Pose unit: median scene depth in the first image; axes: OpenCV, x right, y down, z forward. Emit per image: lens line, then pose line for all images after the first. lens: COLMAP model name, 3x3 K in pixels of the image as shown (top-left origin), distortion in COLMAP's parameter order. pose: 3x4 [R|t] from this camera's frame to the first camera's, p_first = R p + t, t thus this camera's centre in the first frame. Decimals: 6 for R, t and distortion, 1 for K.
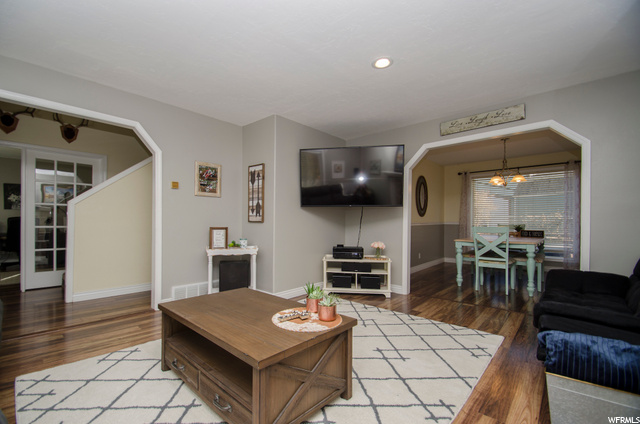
lens RADIAL K [[284.6, 0, 306.1], [0, 284.6, 220.1], [0, 0, 1]] dist [0.014170, -0.000092]
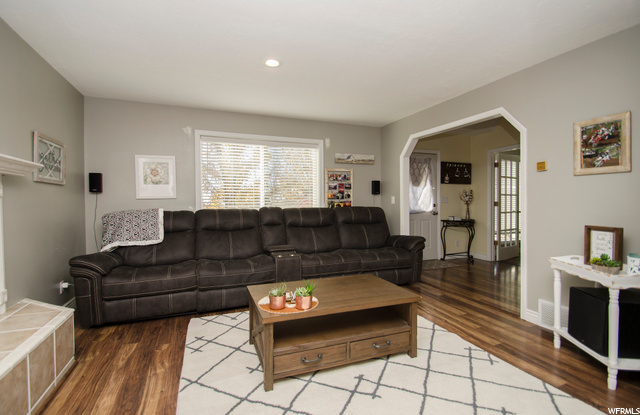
lens RADIAL K [[296.9, 0, 320.0], [0, 296.9, 207.5], [0, 0, 1]] dist [0.000732, 0.000054]
pose [[-0.427190, 0.010569, -0.904100, 0.507314], [0.004791, 0.999944, 0.009426, -0.023701], [0.904149, -0.000304, -0.427217, 0.805642]]
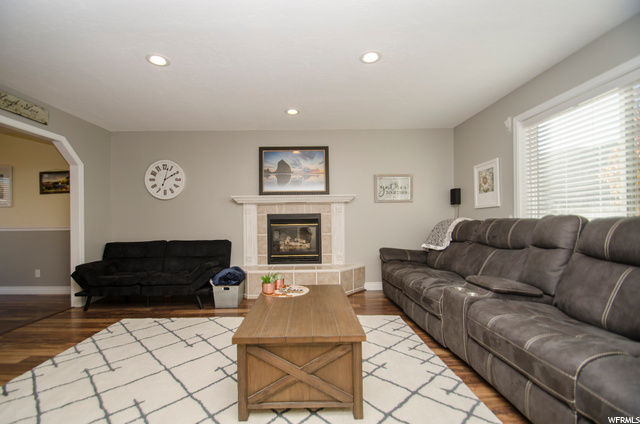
lens RADIAL K [[284.6, 0, 306.1], [0, 284.6, 220.1], [0, 0, 1]] dist [0.014170, -0.000092]
pose [[-0.681922, 0.005604, 0.731403, -0.561312], [0.008366, 0.999965, 0.000138, -0.008609], [-0.731377, 0.006213, -0.681945, 0.949800]]
